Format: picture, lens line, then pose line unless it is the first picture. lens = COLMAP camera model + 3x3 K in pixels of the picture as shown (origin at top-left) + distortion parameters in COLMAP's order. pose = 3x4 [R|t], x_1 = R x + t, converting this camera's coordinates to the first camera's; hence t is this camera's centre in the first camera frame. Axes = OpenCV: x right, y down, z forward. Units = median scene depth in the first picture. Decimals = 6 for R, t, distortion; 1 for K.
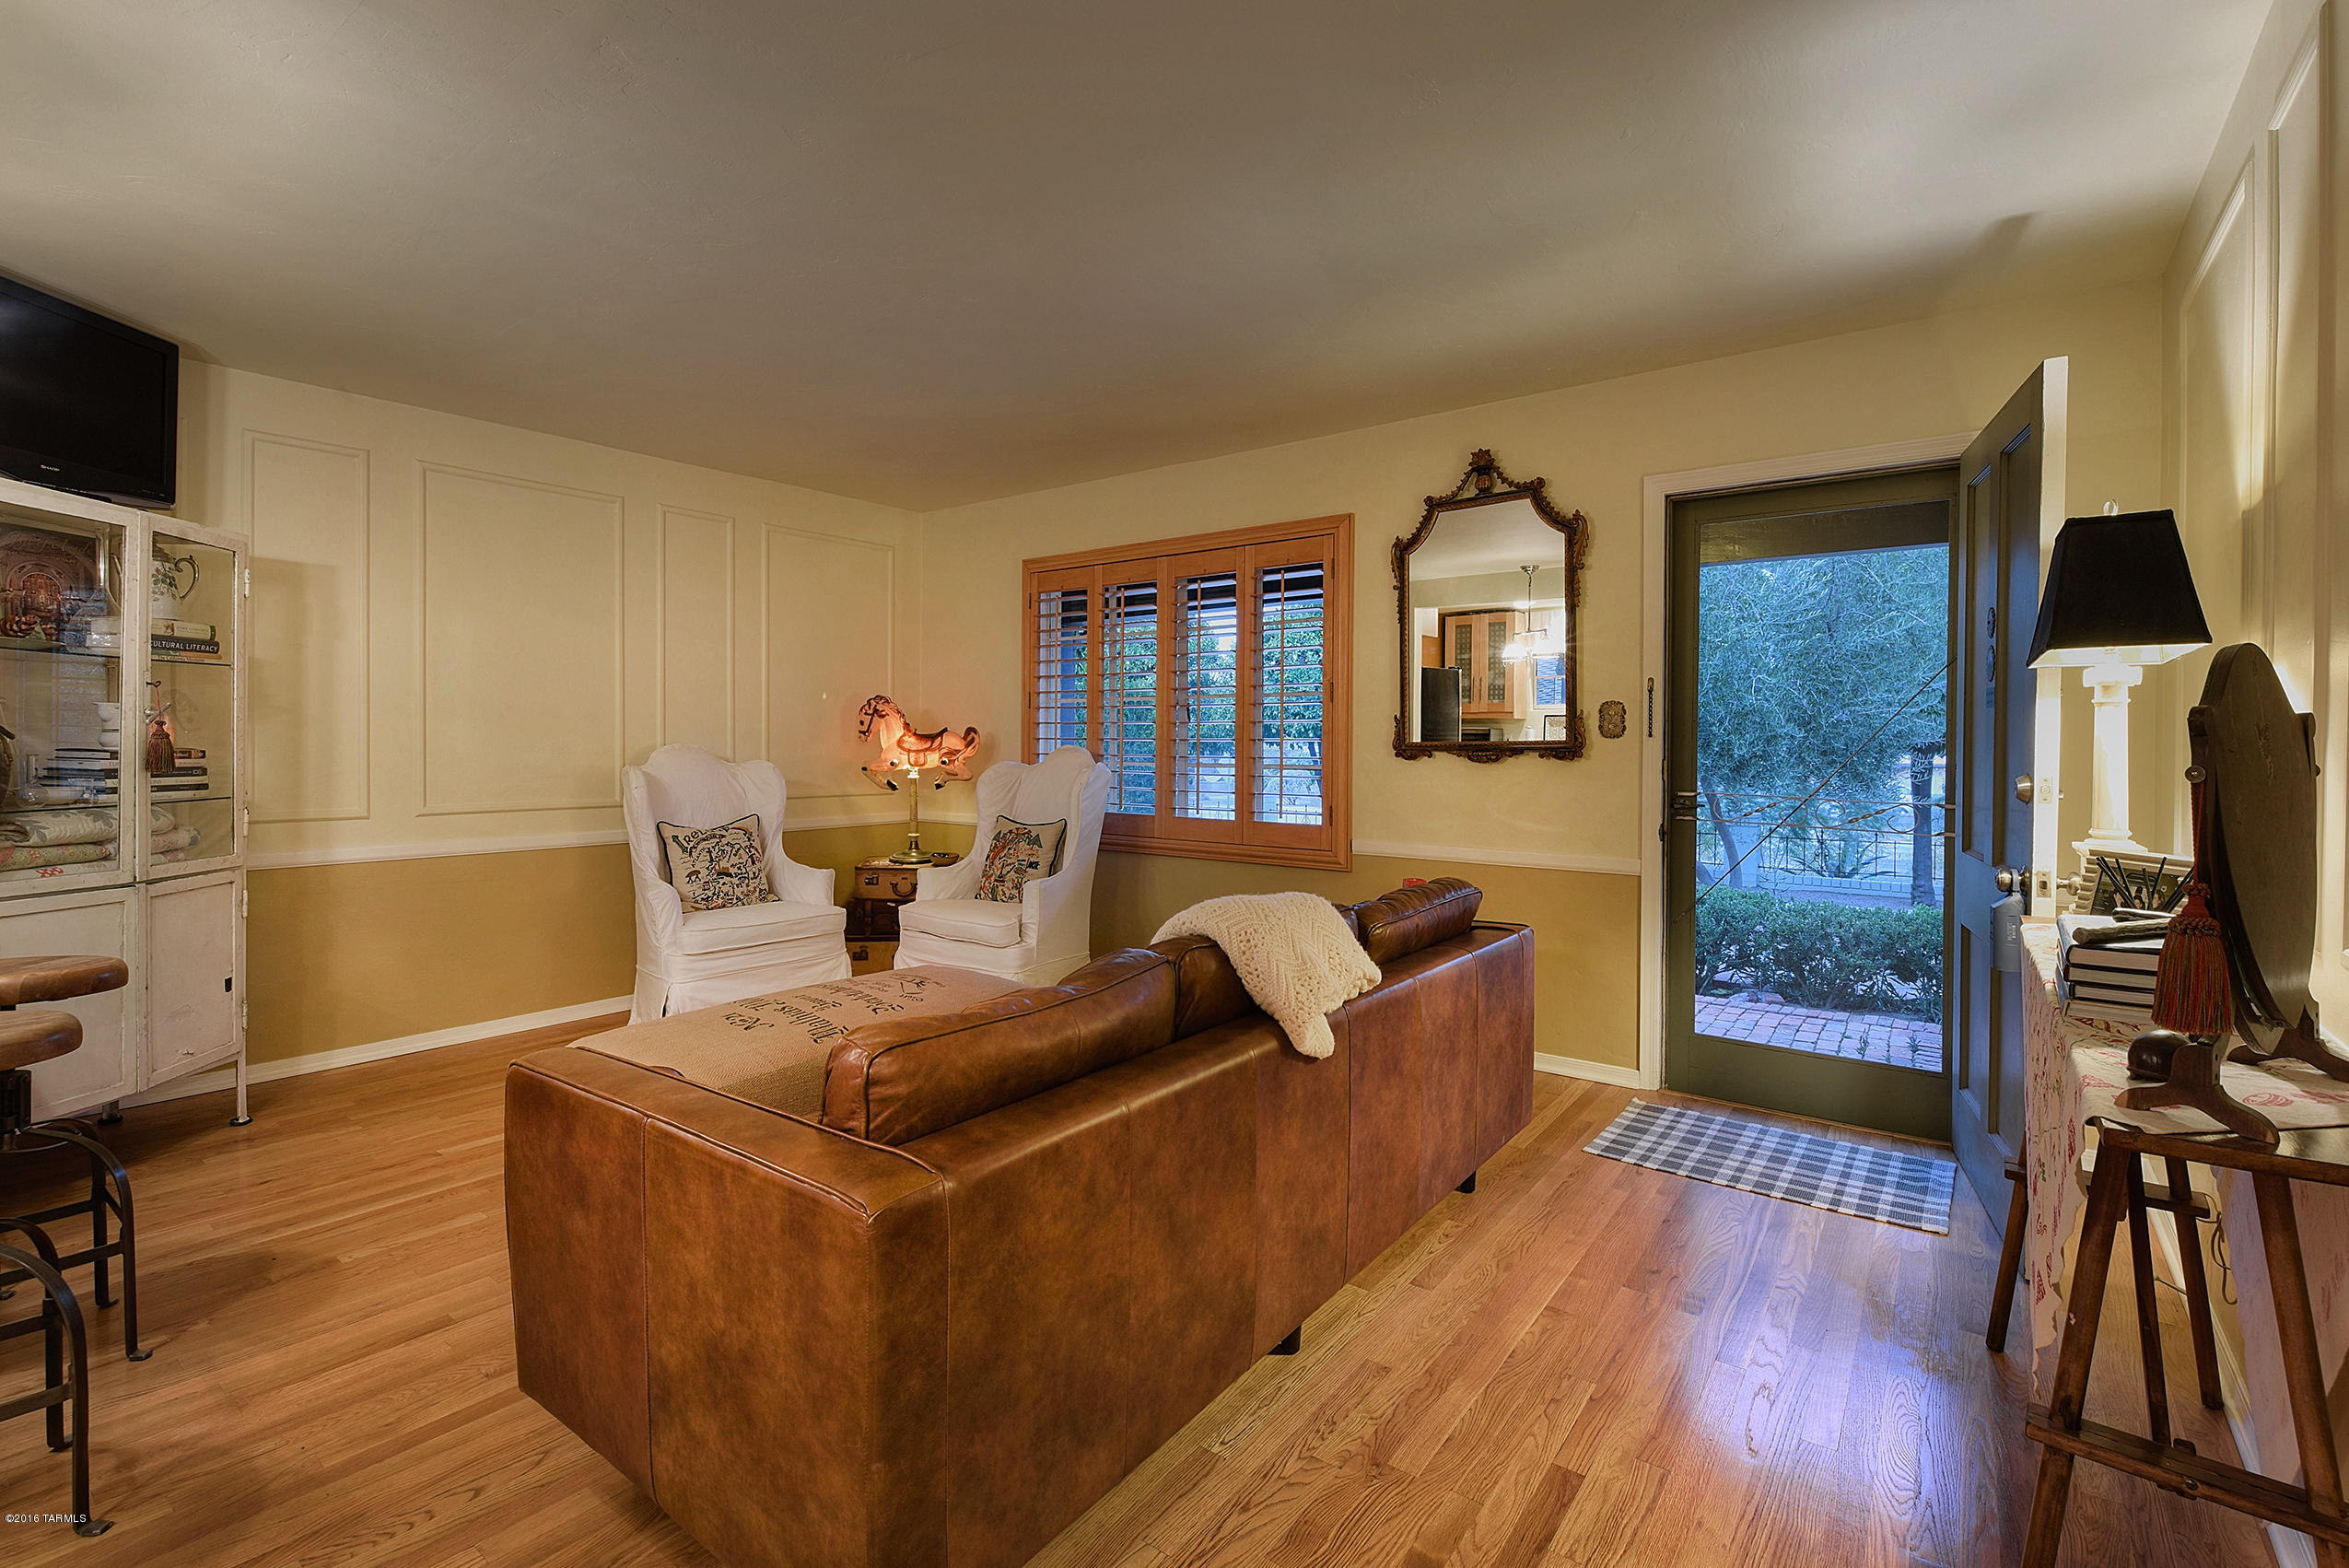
lens RADIAL K [[1059.2, 0, 1261.8], [0, 1059.2, 745.6], [0, 0, 1]] dist [-0.001818, -0.008319]
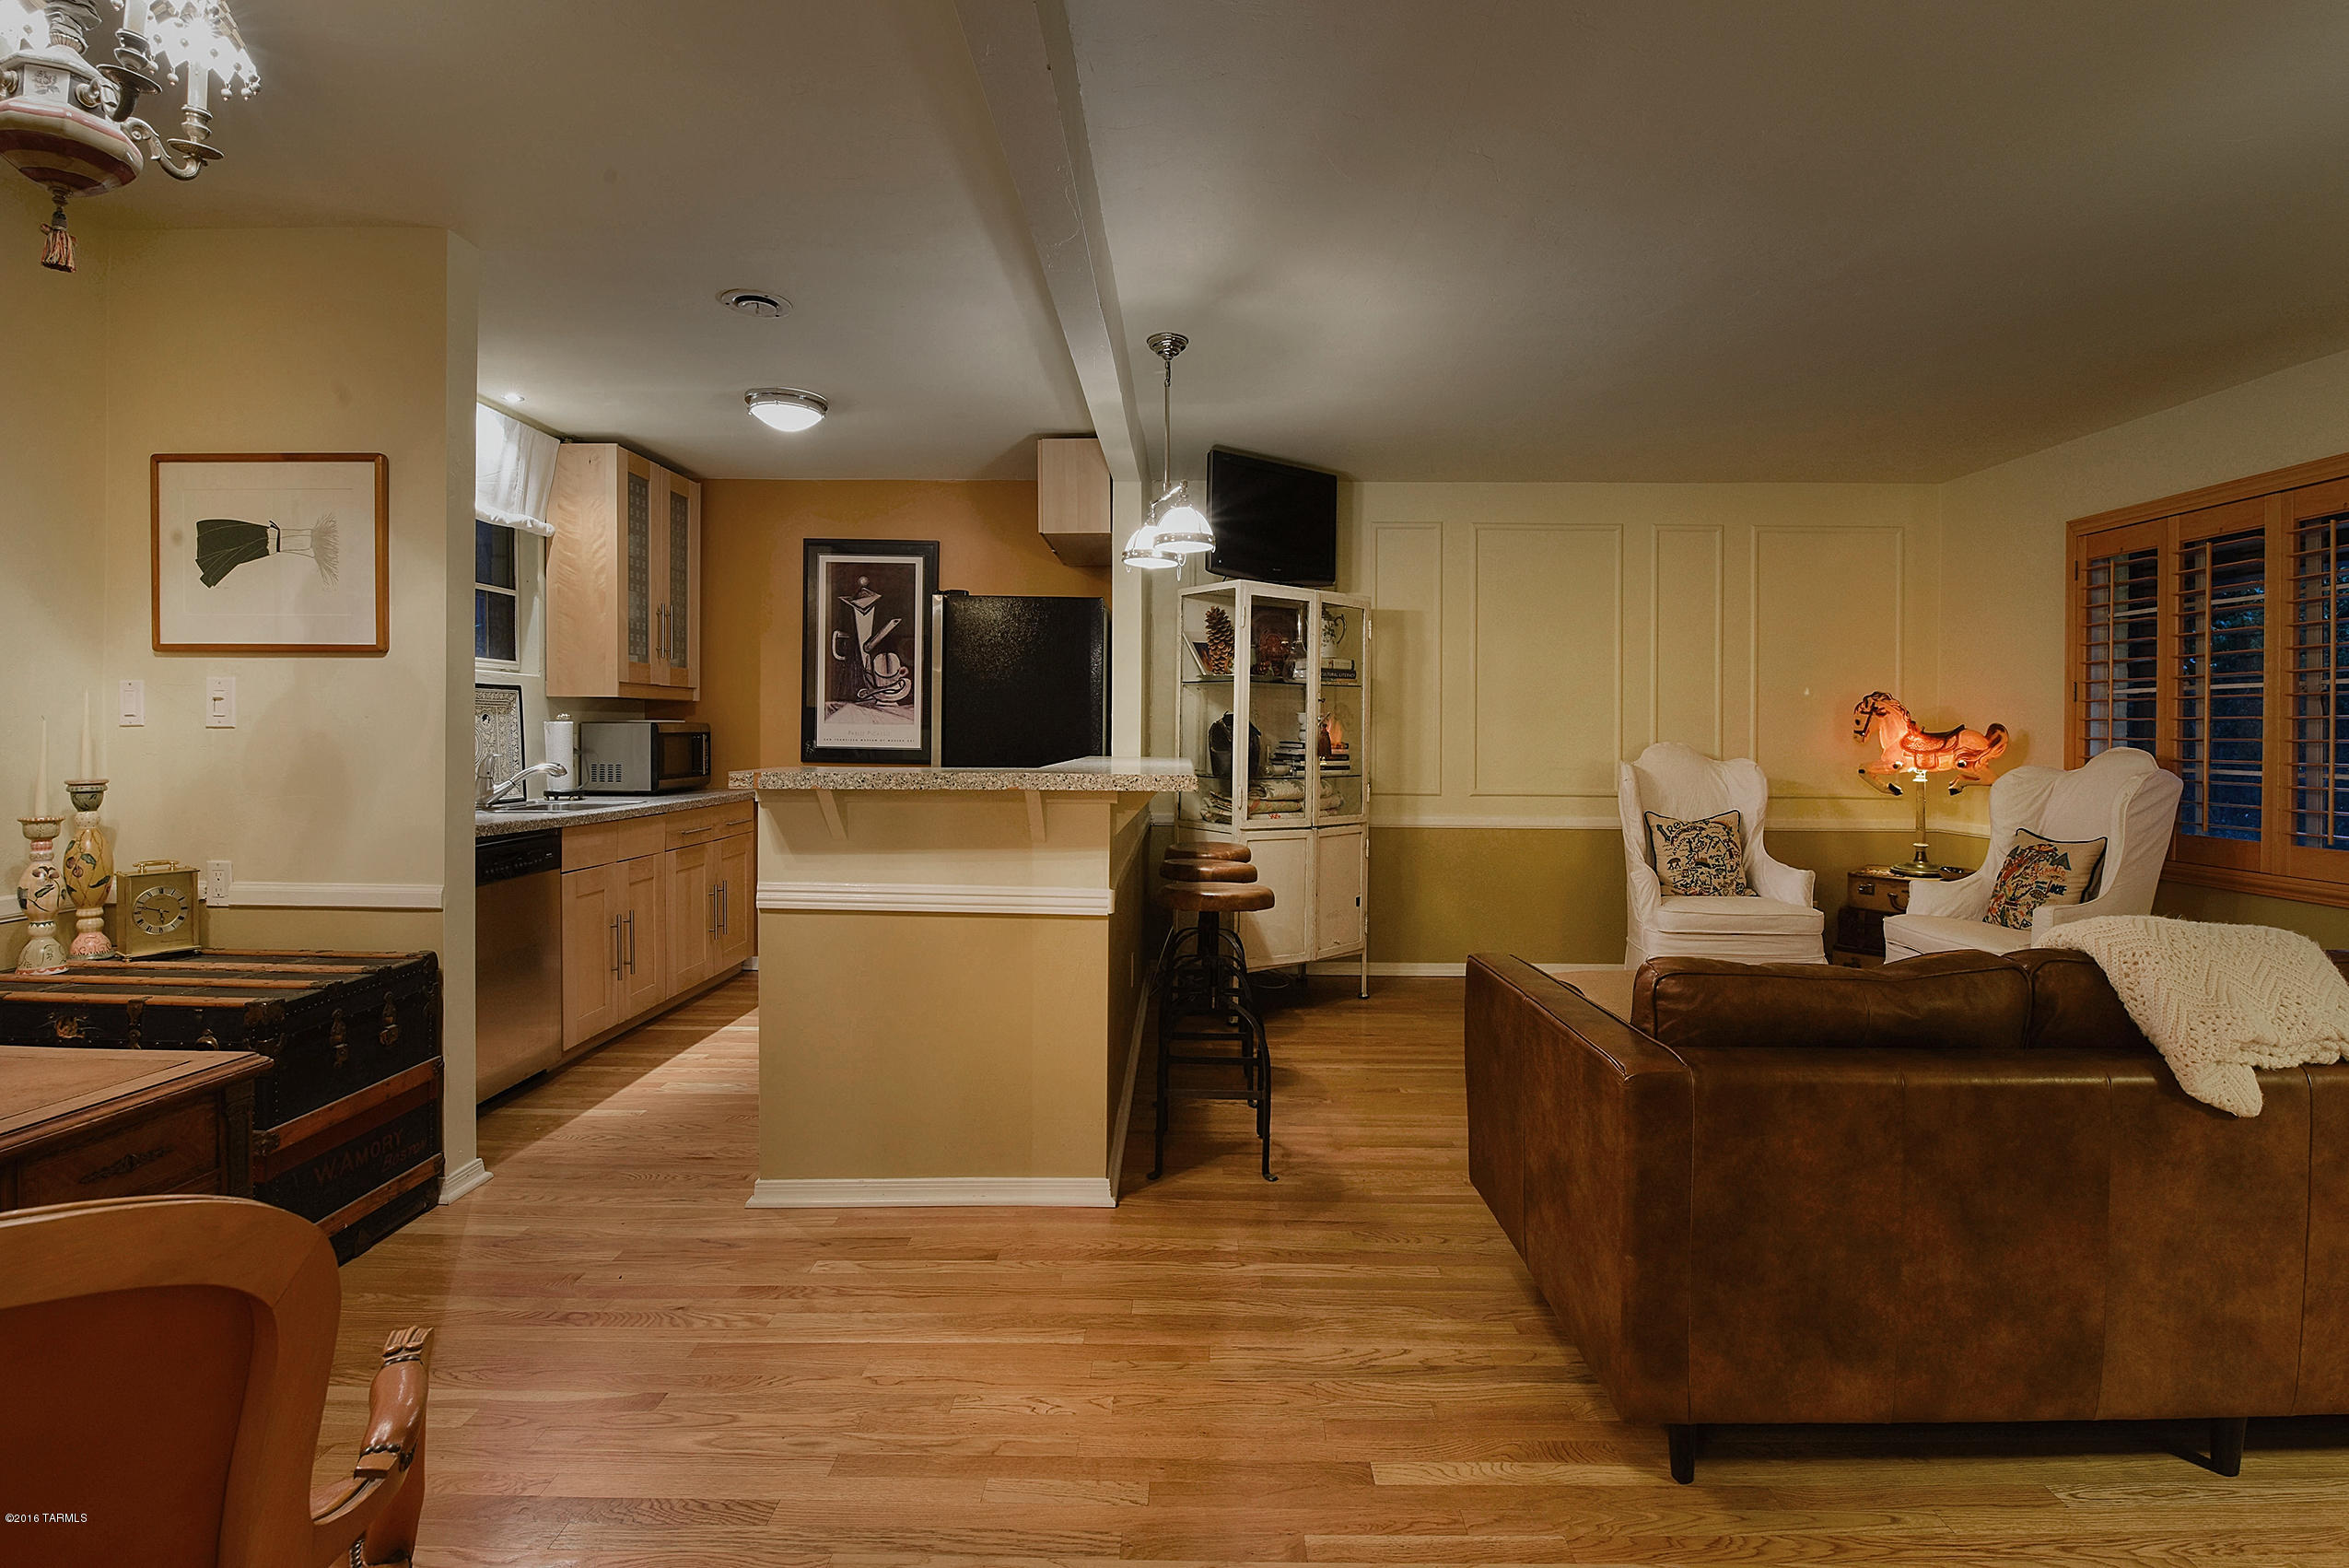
lens RADIAL K [[1180.8, 0, 1178.2], [0, 1180.8, 732.4], [0, 0, 1]] dist [-0.000911, -0.000600]
pose [[0.567837, -0.000976, -0.823141, 0.213798], [-0.009381, 0.999927, -0.007658, 0.003110], [0.823088, 0.012071, 0.567786, -0.140274]]
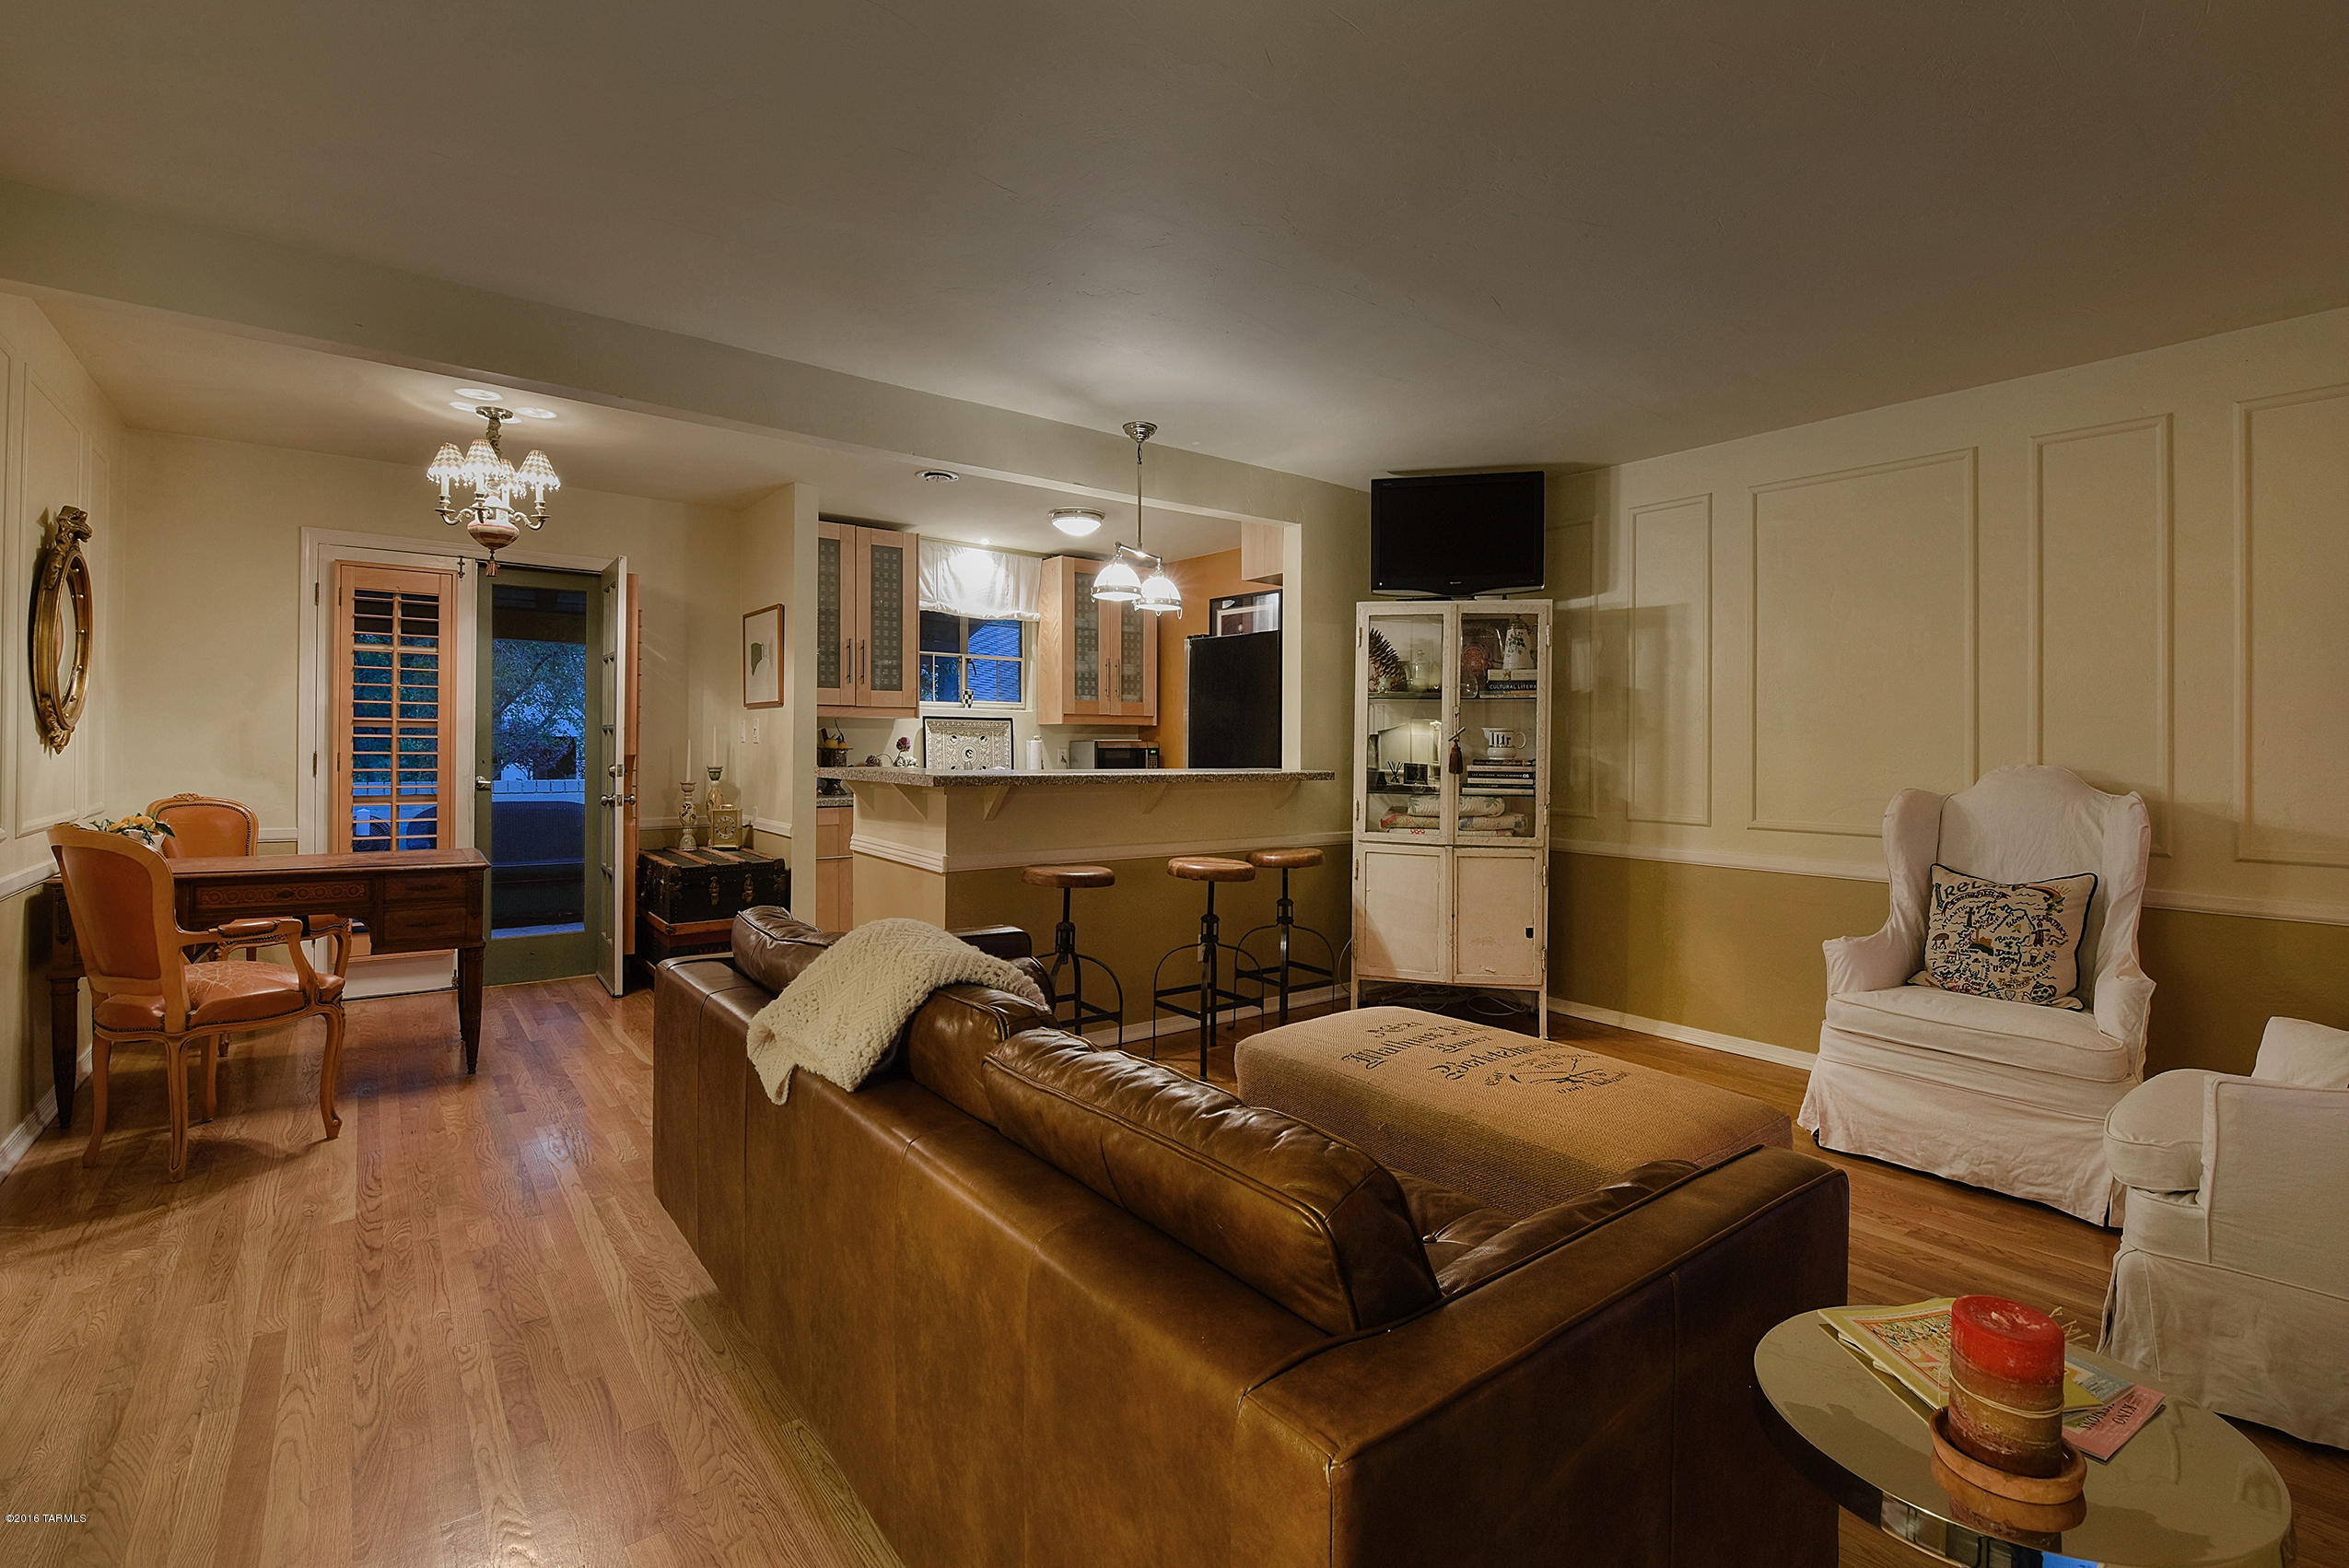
lens RADIAL K [[1165.8, 0, 1197.8], [0, 1165.8, 738.4], [0, 0, 1]] dist [0.000102, -0.014647]
pose [[-0.360697, -0.013869, -0.932580, 0.503114], [-0.016364, 0.999830, -0.008540, -0.003348], [0.932539, 0.012180, -0.360863, 0.984604]]
